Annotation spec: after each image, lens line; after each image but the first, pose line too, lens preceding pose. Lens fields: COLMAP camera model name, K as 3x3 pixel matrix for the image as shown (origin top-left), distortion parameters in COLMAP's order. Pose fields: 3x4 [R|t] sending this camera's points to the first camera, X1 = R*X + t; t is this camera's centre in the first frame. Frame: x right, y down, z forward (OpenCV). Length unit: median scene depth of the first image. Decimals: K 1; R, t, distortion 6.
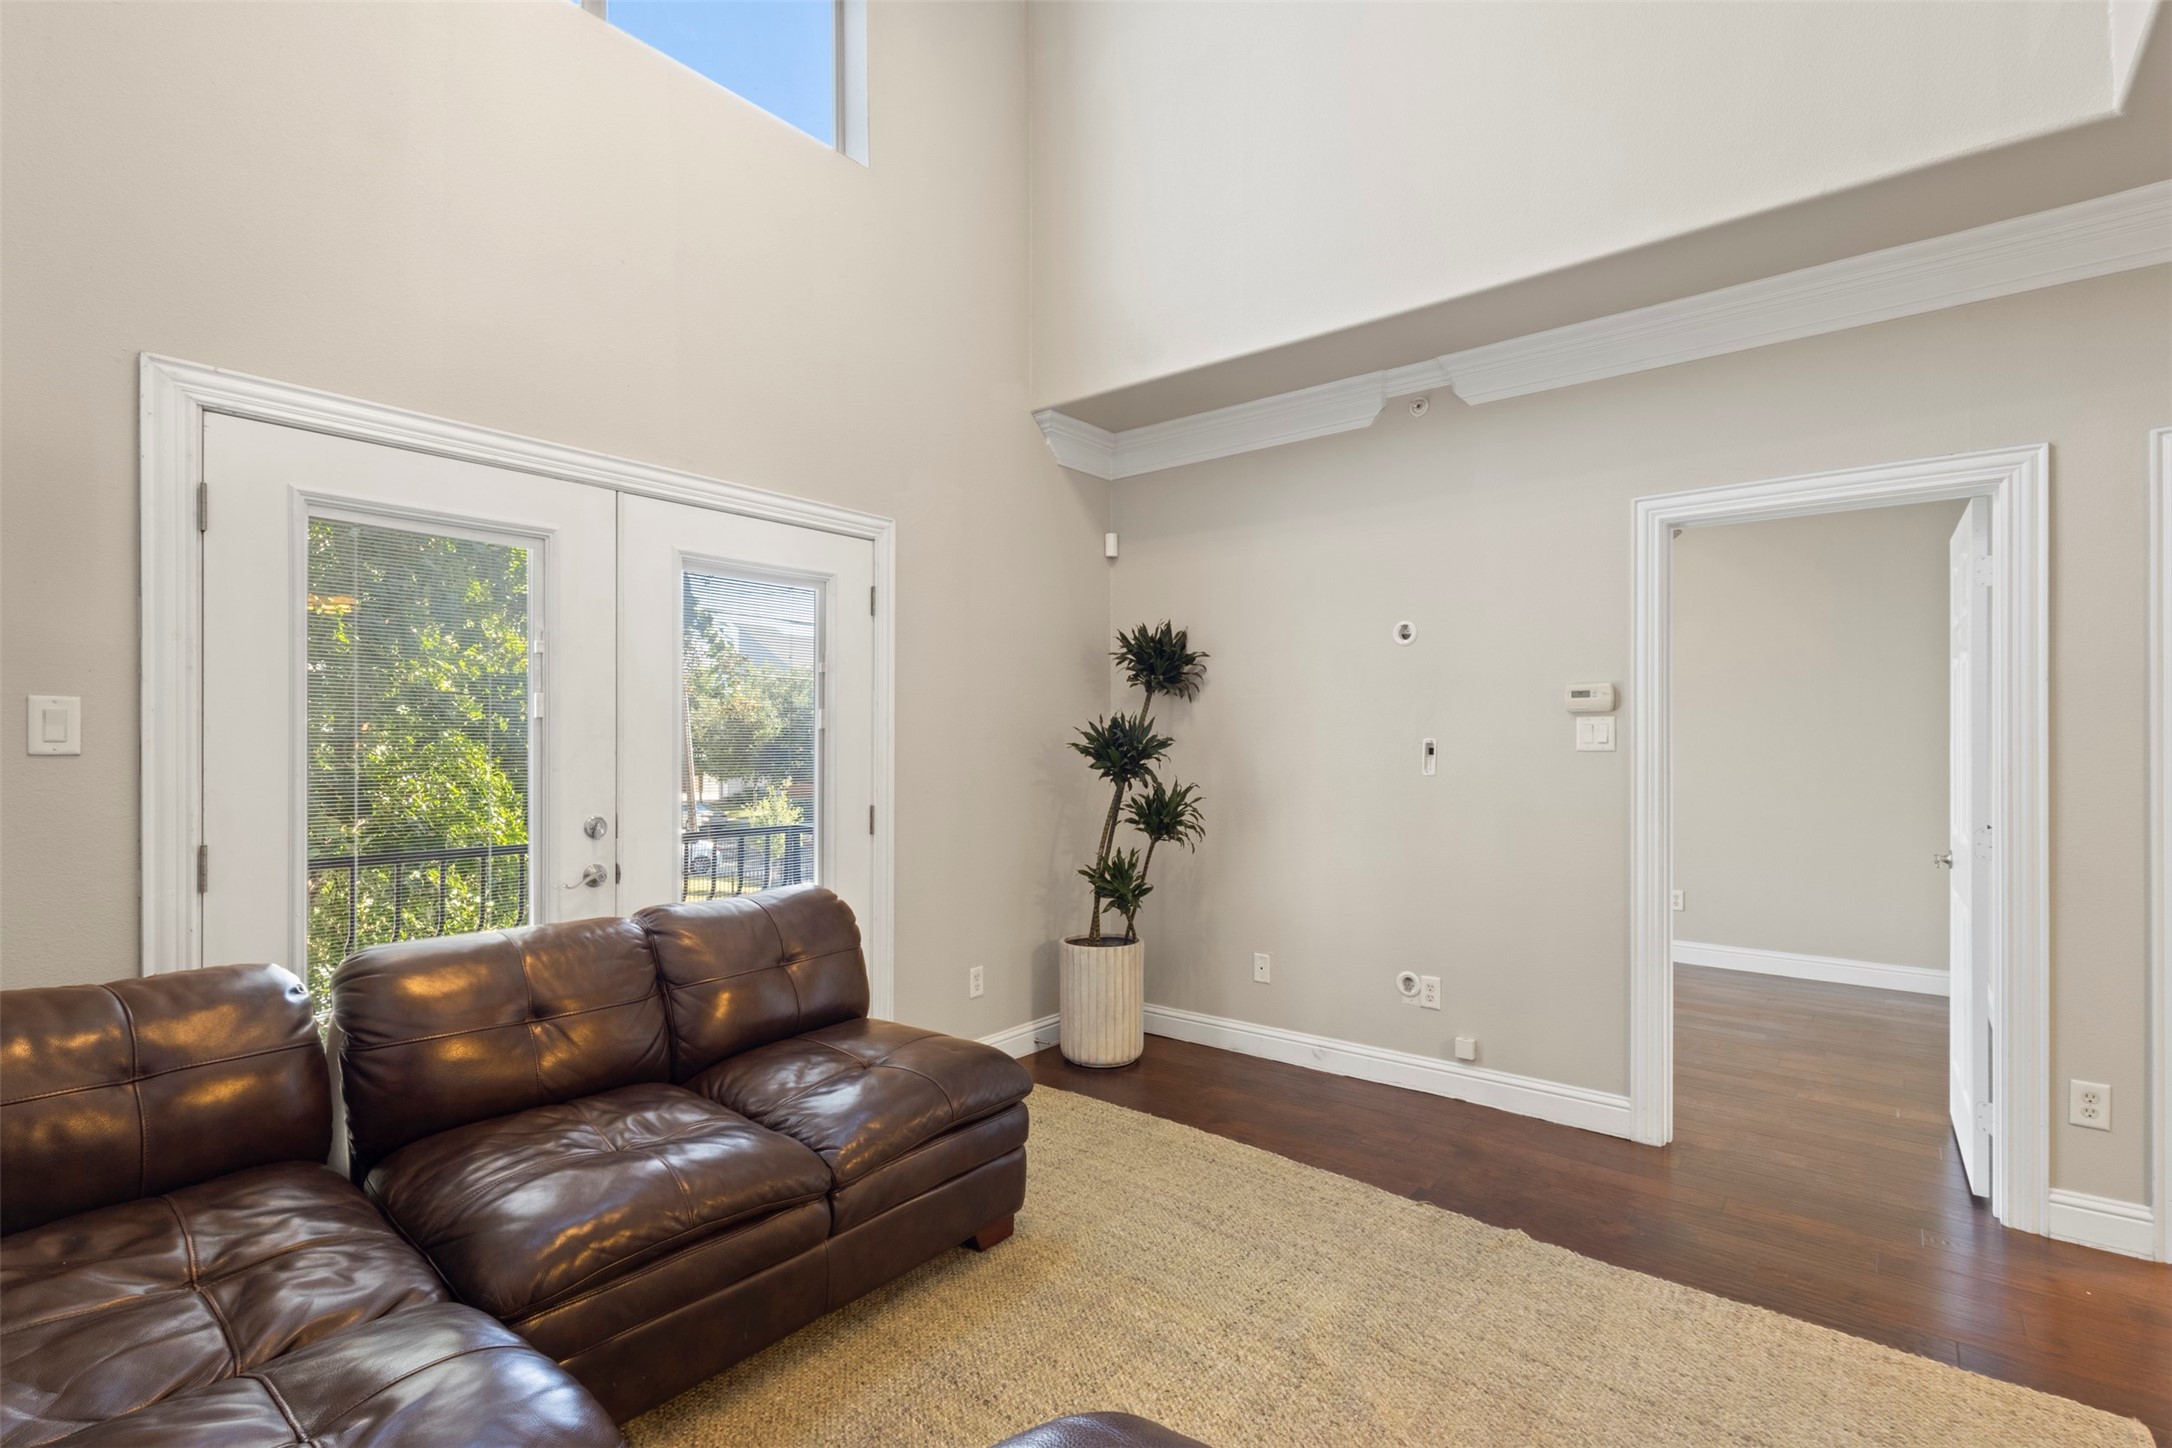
lens RADIAL K [[1004.9, 0, 1073.0], [0, 1004.9, 726.2], [0, 0, 1]] dist [-0.002316, 0.001423]
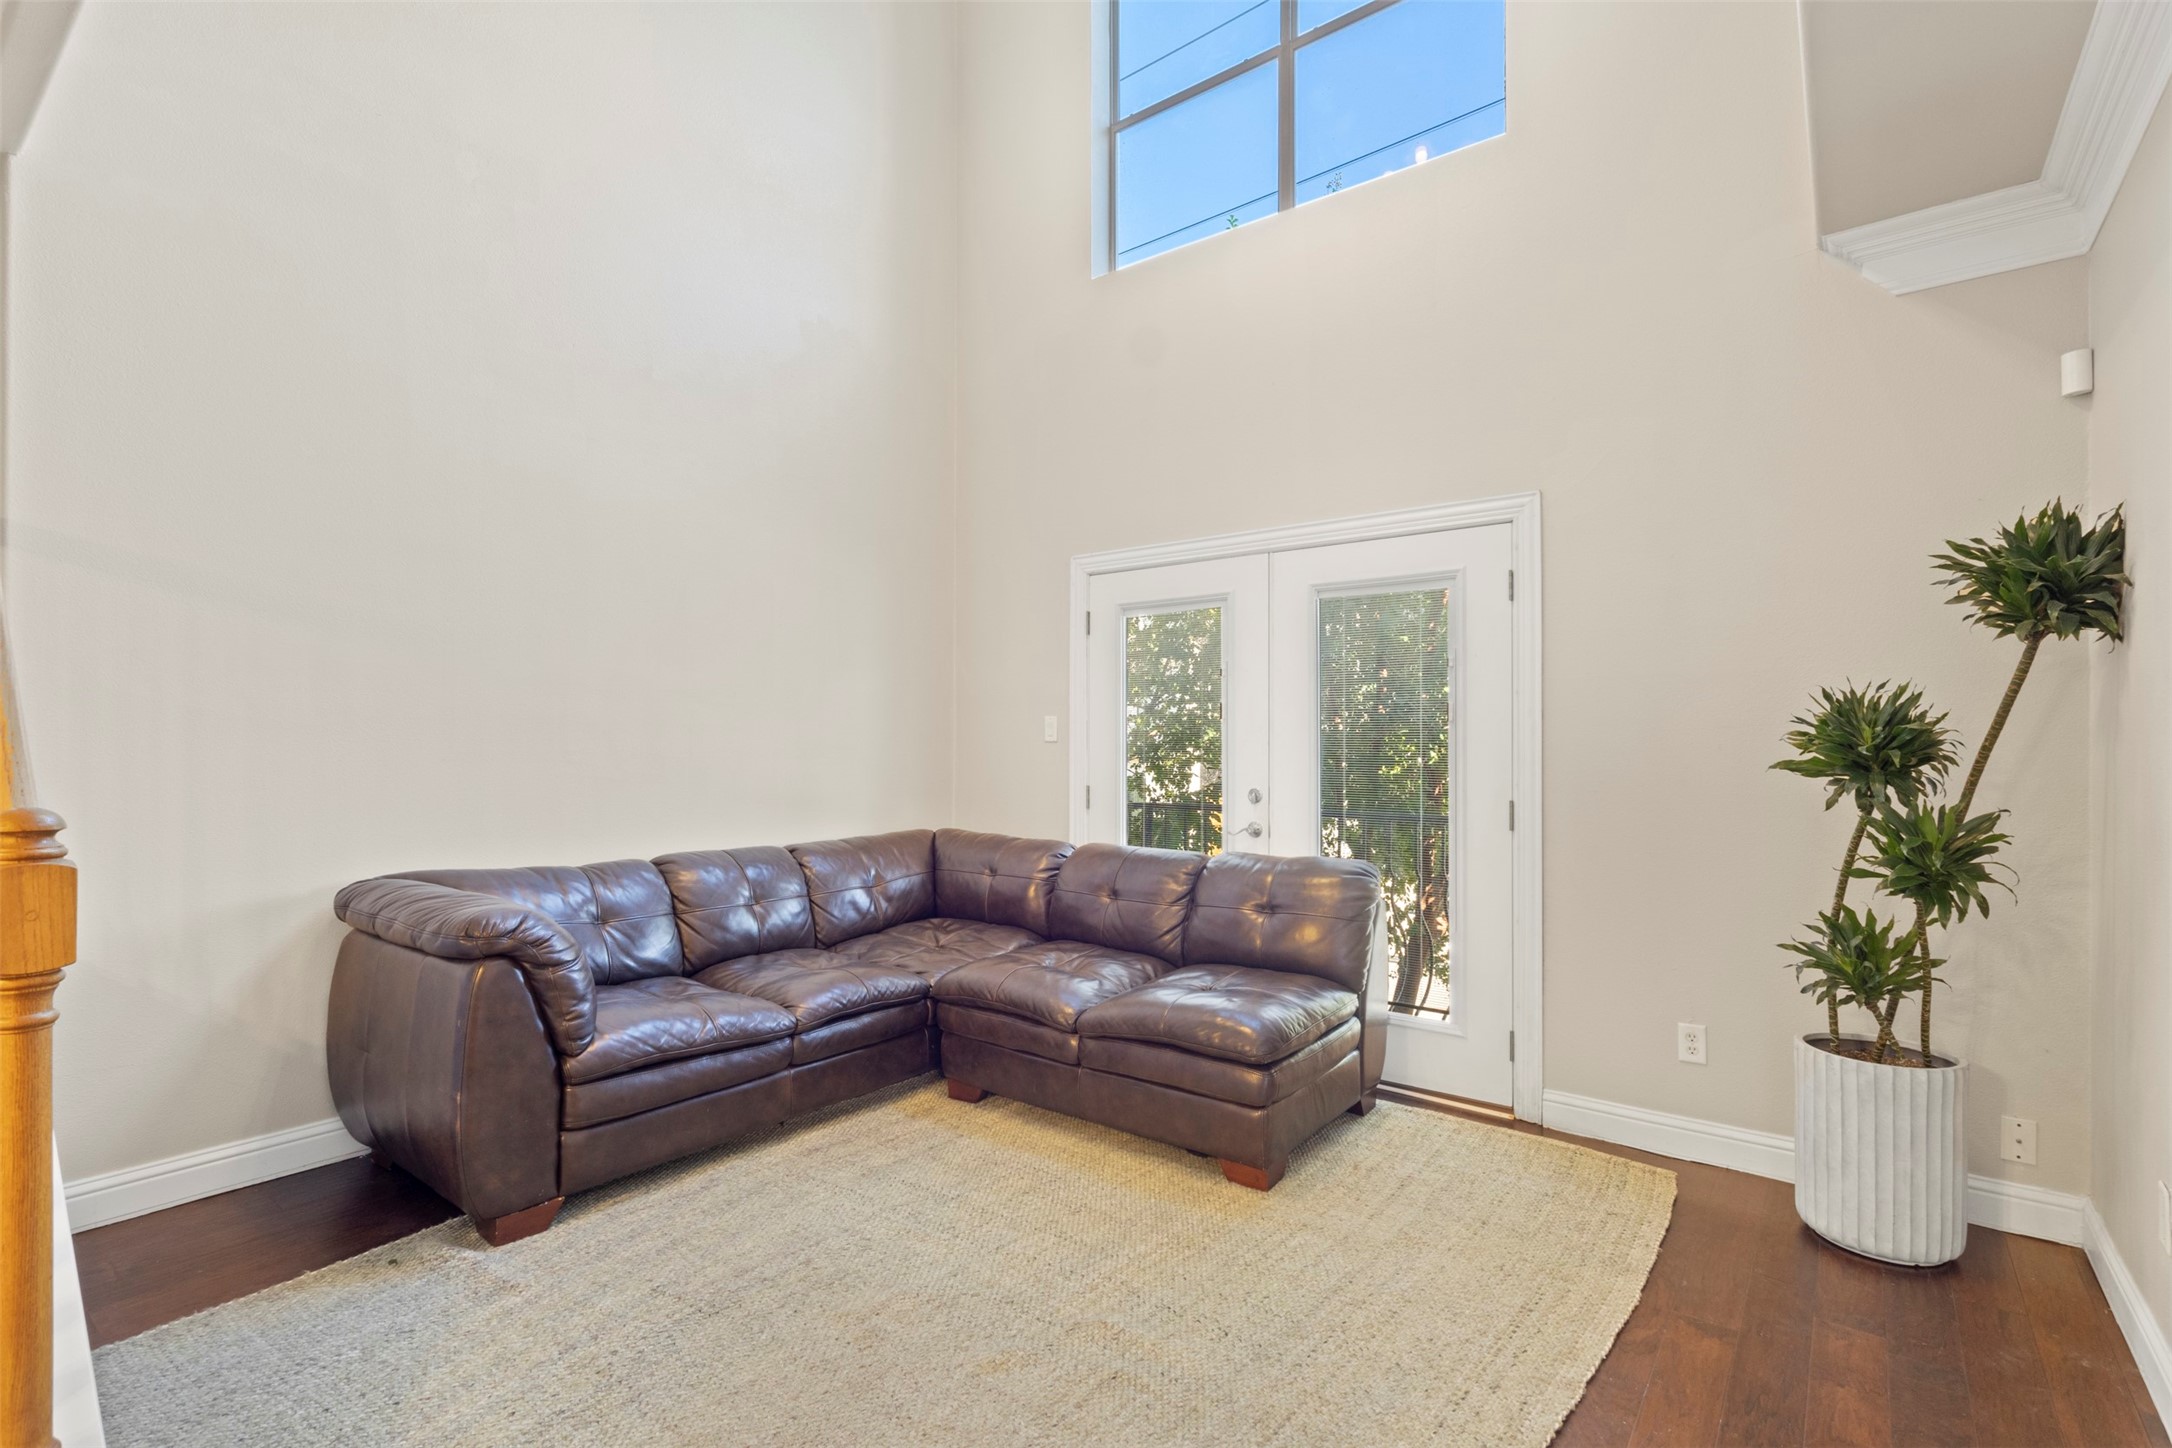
lens RADIAL K [[1004.9, 0, 1087.8], [0, 1004.9, 735.5], [0, 0, 1]] dist [-0.002316, 0.001423]
pose [[0.039635, -0.005224, -0.999201, 0.647229], [0.017476, 0.999837, -0.004534, 0.012841], [0.999061, -0.017282, 0.039720, 0.497413]]
